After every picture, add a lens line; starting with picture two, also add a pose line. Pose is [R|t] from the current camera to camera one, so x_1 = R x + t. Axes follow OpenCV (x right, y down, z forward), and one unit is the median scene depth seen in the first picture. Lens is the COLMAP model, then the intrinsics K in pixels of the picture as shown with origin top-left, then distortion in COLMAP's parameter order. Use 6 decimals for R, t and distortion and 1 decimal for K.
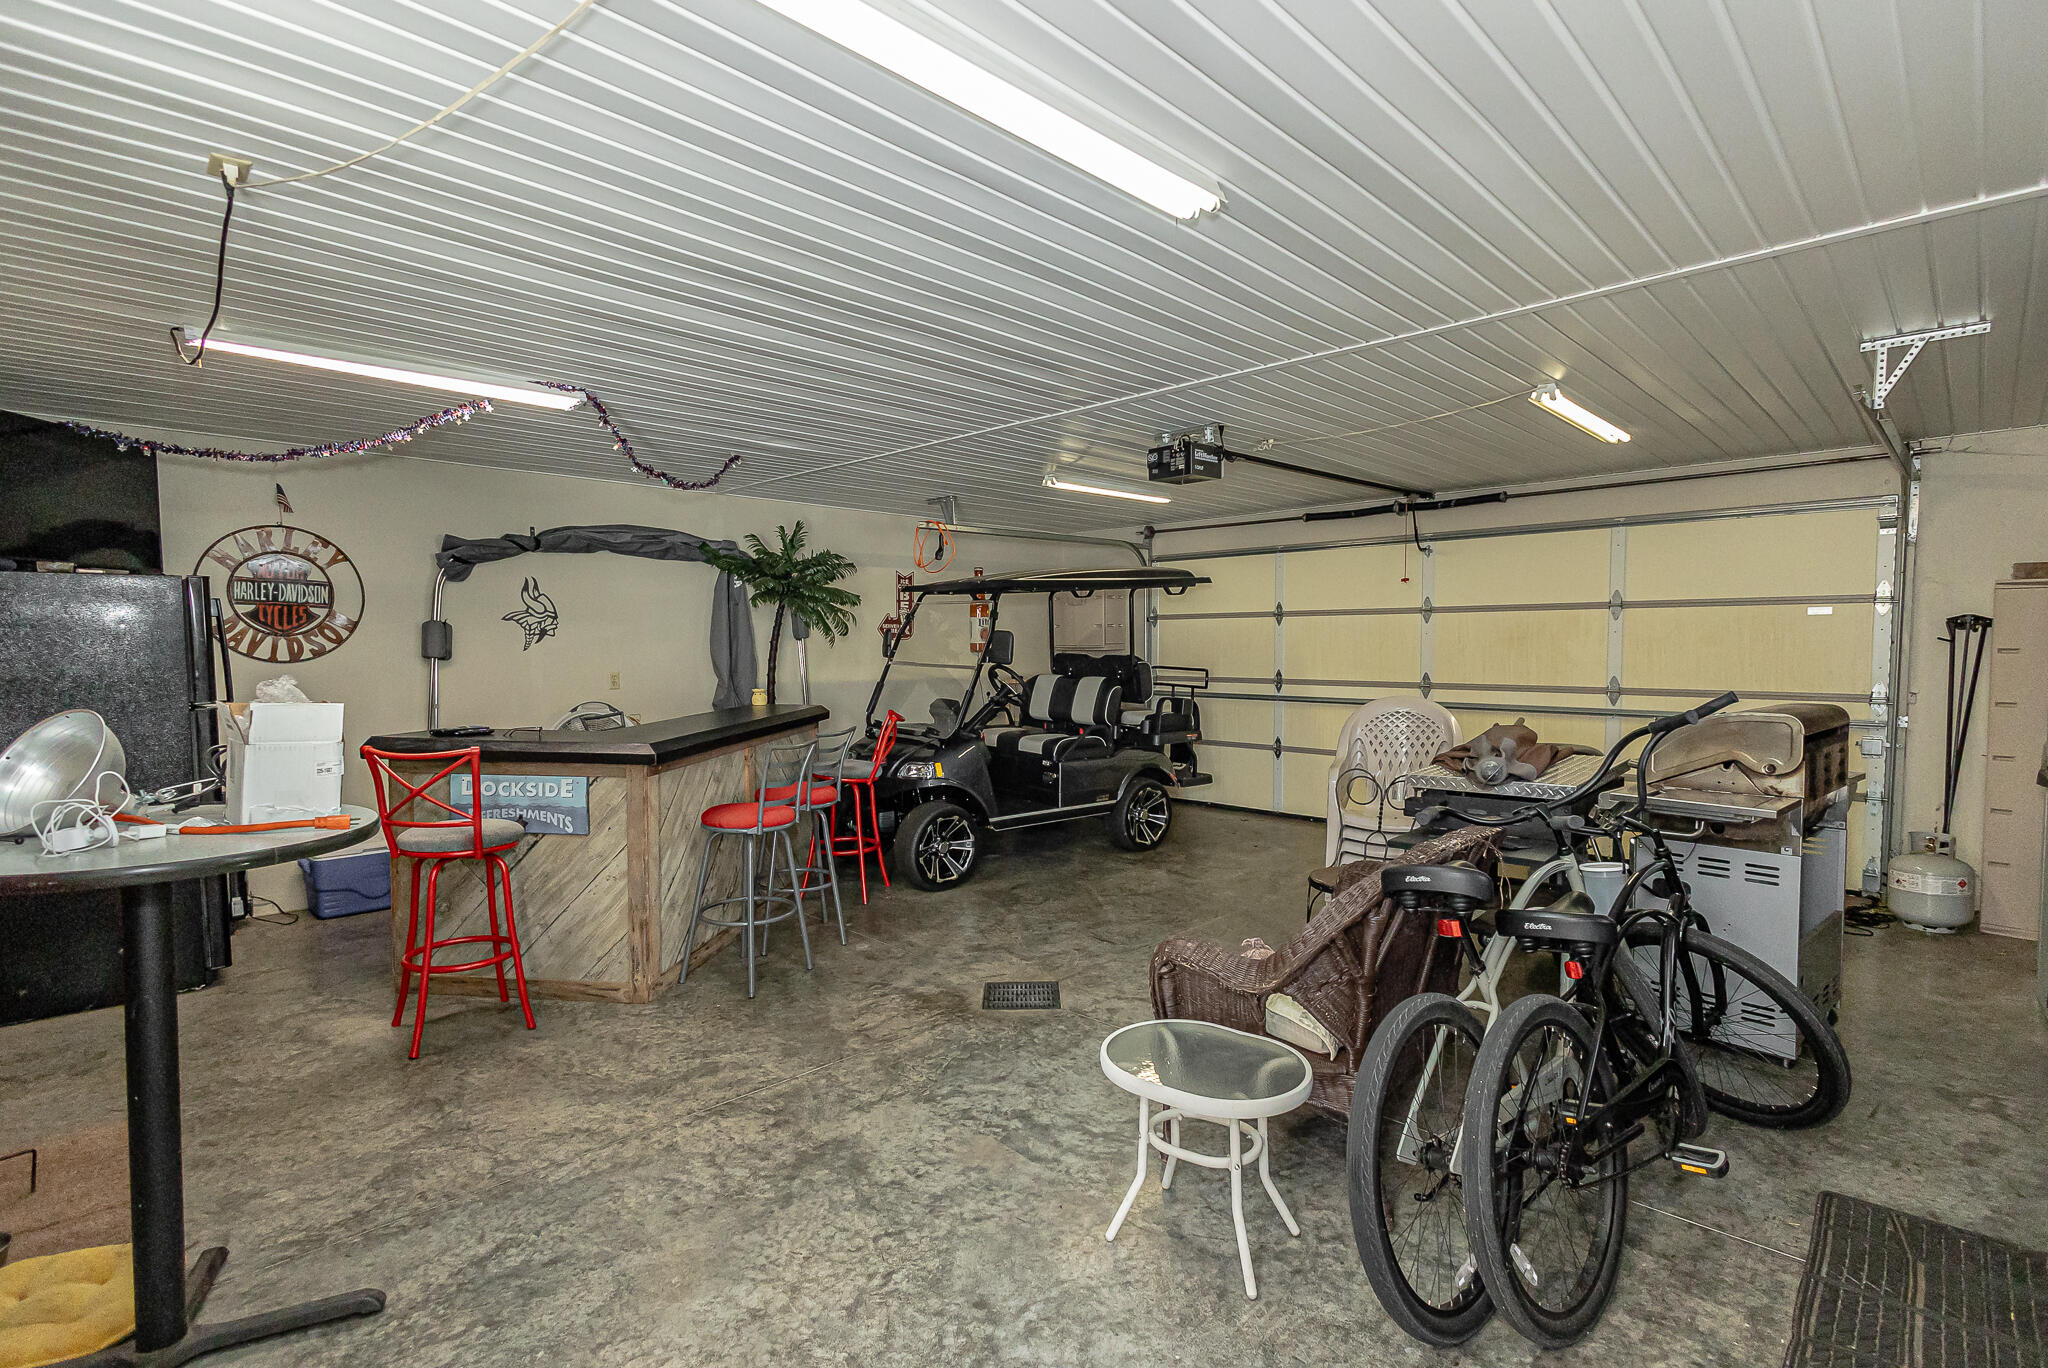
lens RADIAL K [[955.4, 0, 1024.0], [0, 955.4, 684.0], [0, 0, 1]] dist [-0.000340, -0.000039]
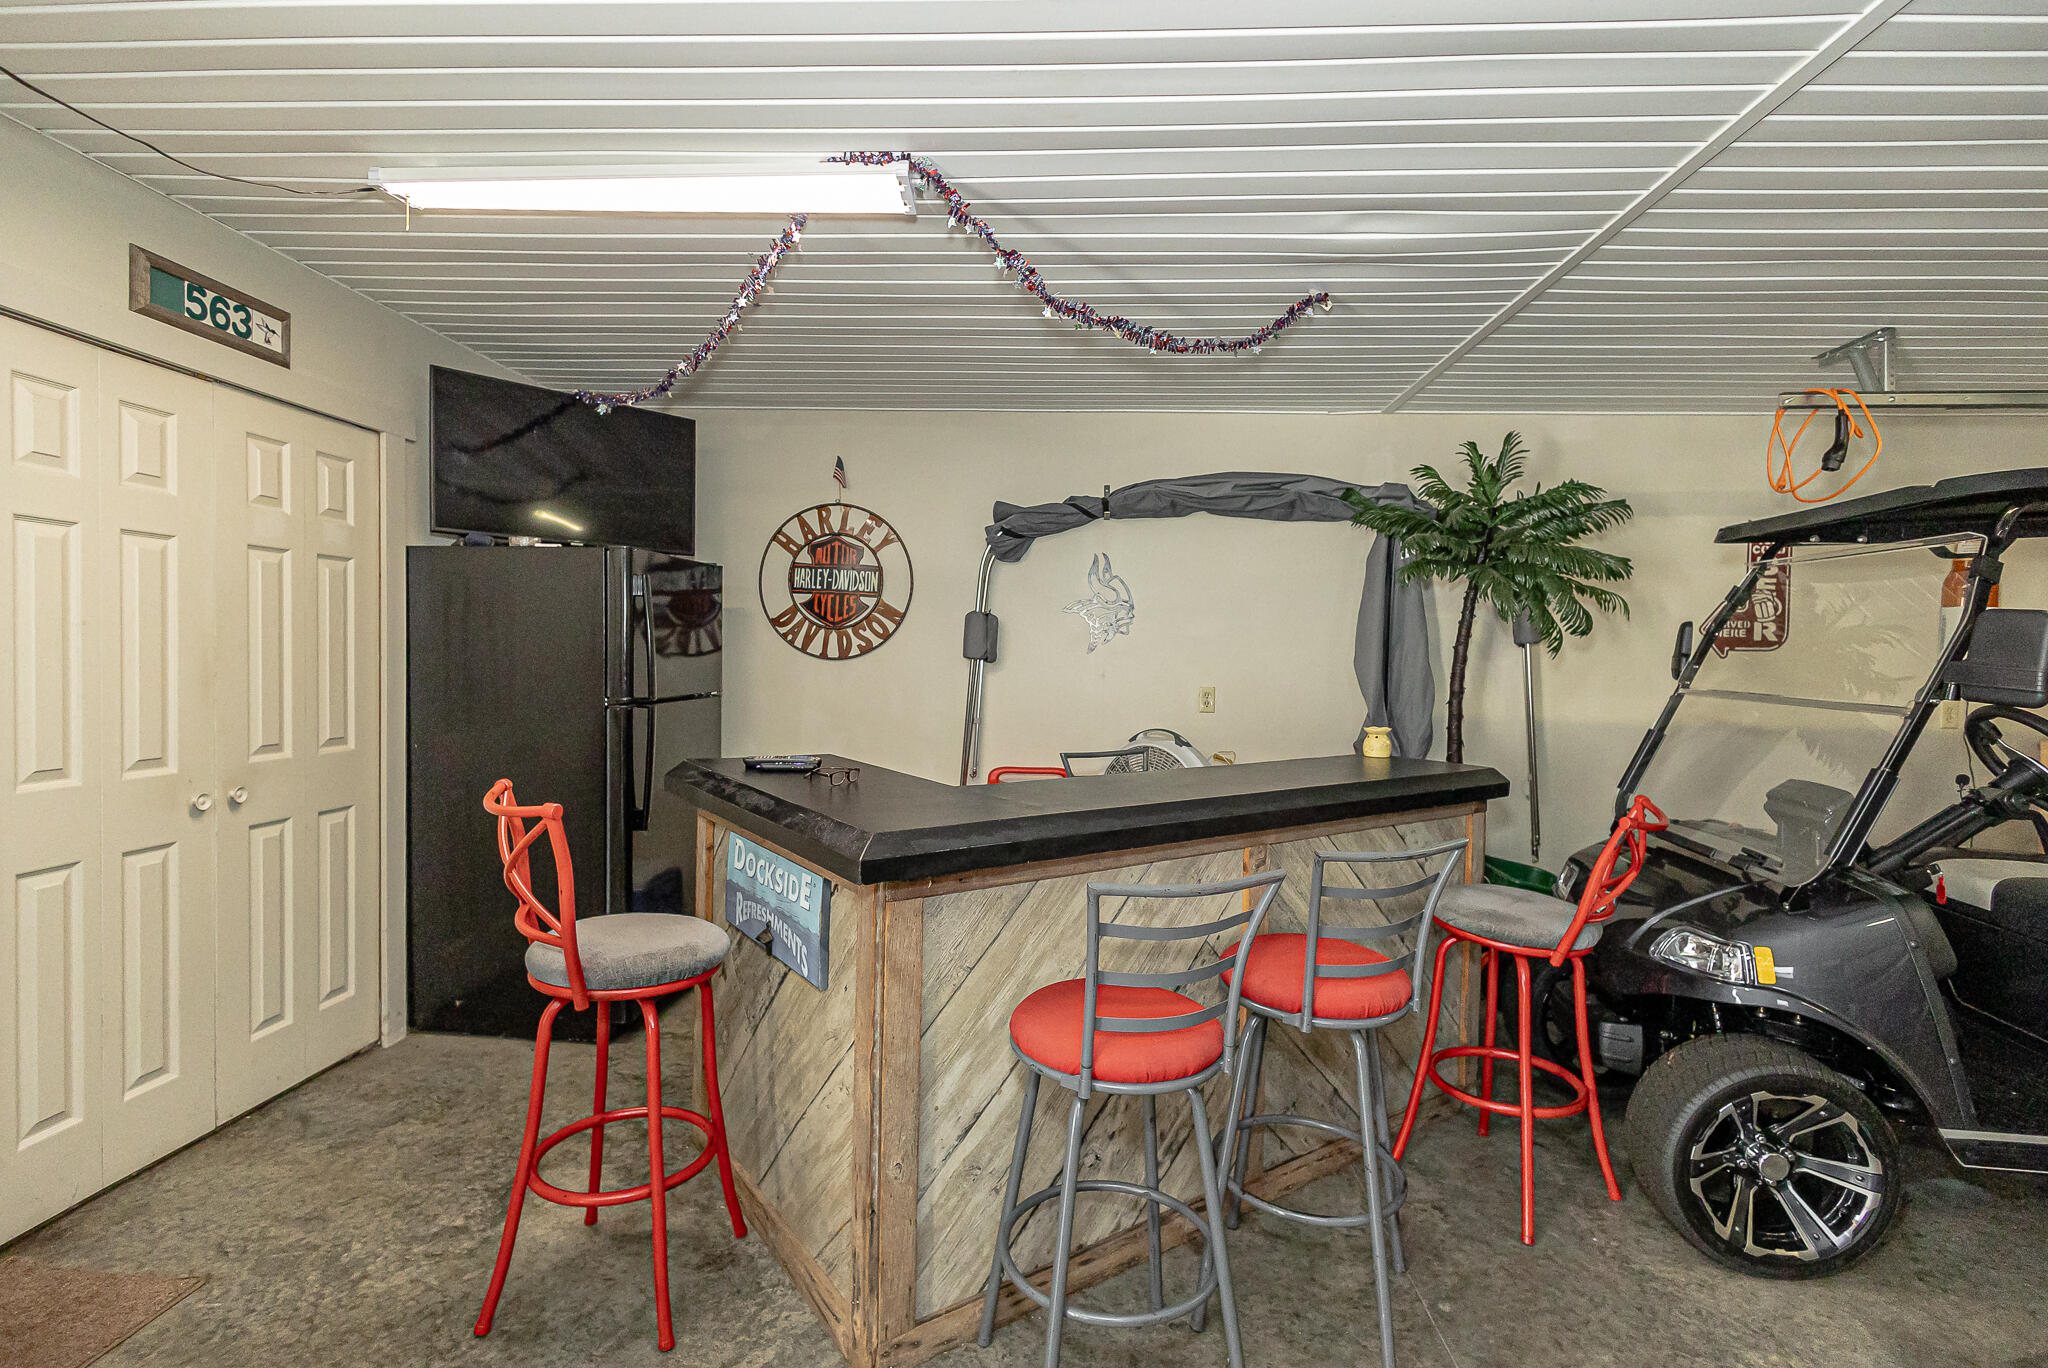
lens RADIAL K [[971.4, 0, 1027.9], [0, 971.4, 673.6], [0, 0, 1]] dist [0.026203, -0.010797]
pose [[0.672193, 0.028583, -0.739824, 0.003090], [-0.054203, 0.998473, -0.010672, -0.008948], [0.738389, 0.047275, 0.672716, 0.485865]]
